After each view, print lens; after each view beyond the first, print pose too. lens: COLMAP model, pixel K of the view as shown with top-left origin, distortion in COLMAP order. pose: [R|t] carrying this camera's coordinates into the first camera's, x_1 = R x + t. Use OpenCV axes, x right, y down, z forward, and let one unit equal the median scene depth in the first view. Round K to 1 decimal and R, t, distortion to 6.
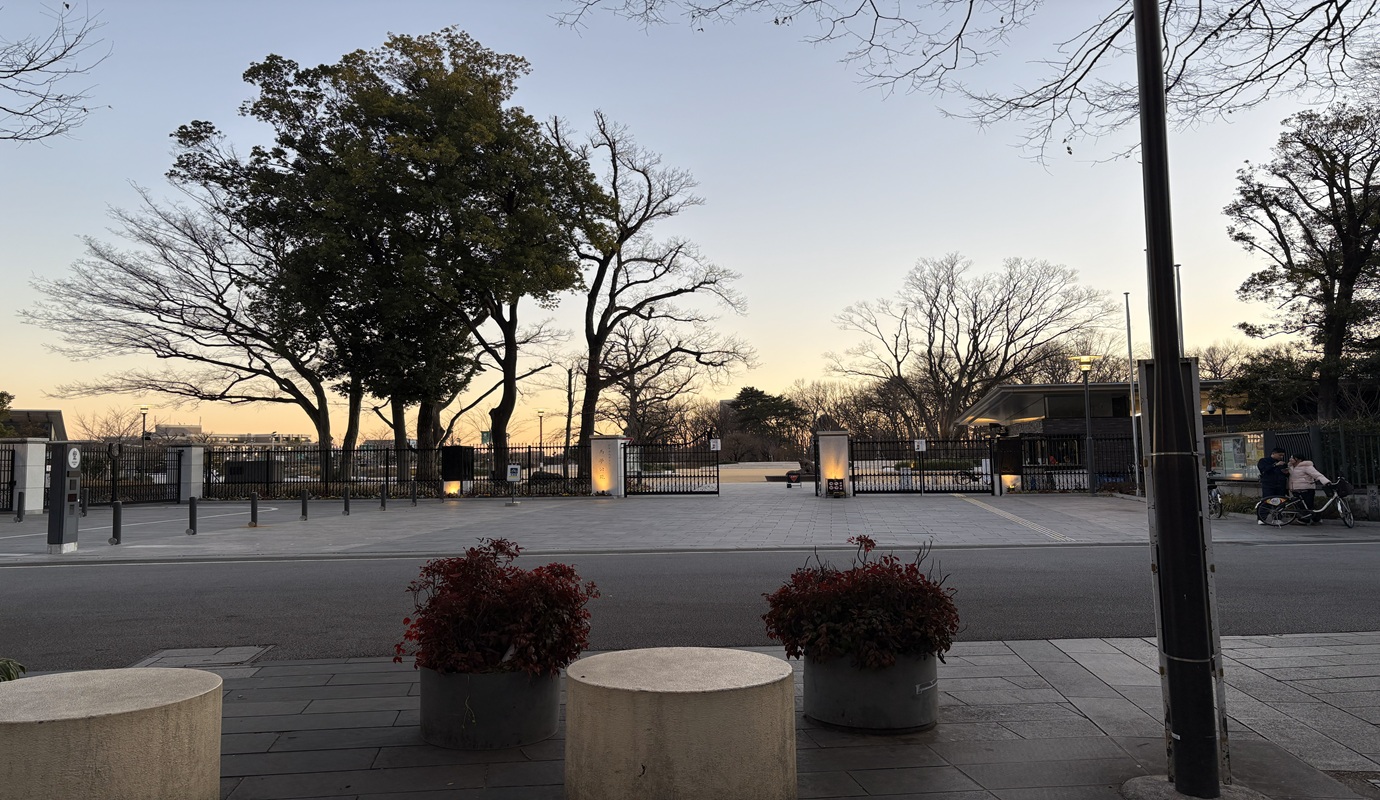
lens RADIAL K [[973.4, 0, 690.0], [0, 973.4, 400.0], [0, 0, 1]] dist [0.001819, 0.000090]
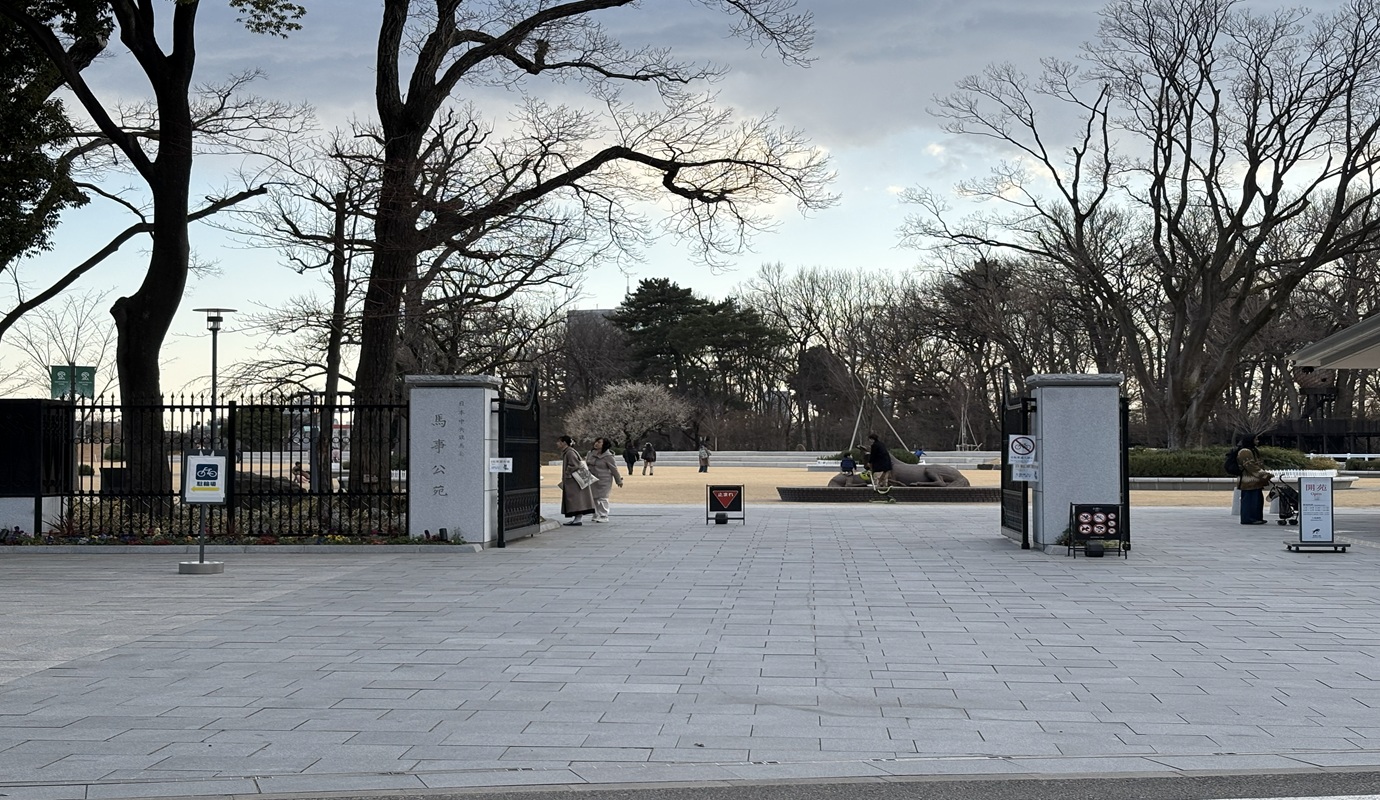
lens RADIAL K [[2197.7, 0, 690.0], [0, 2197.7, 400.0], [0, 0, 1]] dist [0.053778, -0.057094]
pose [[0.996251, 0.015545, 0.085097, -0.055428], [-0.019001, 0.999021, 0.039953, 0.009167], [-0.084393, -0.041421, 0.995571, 0.146838]]
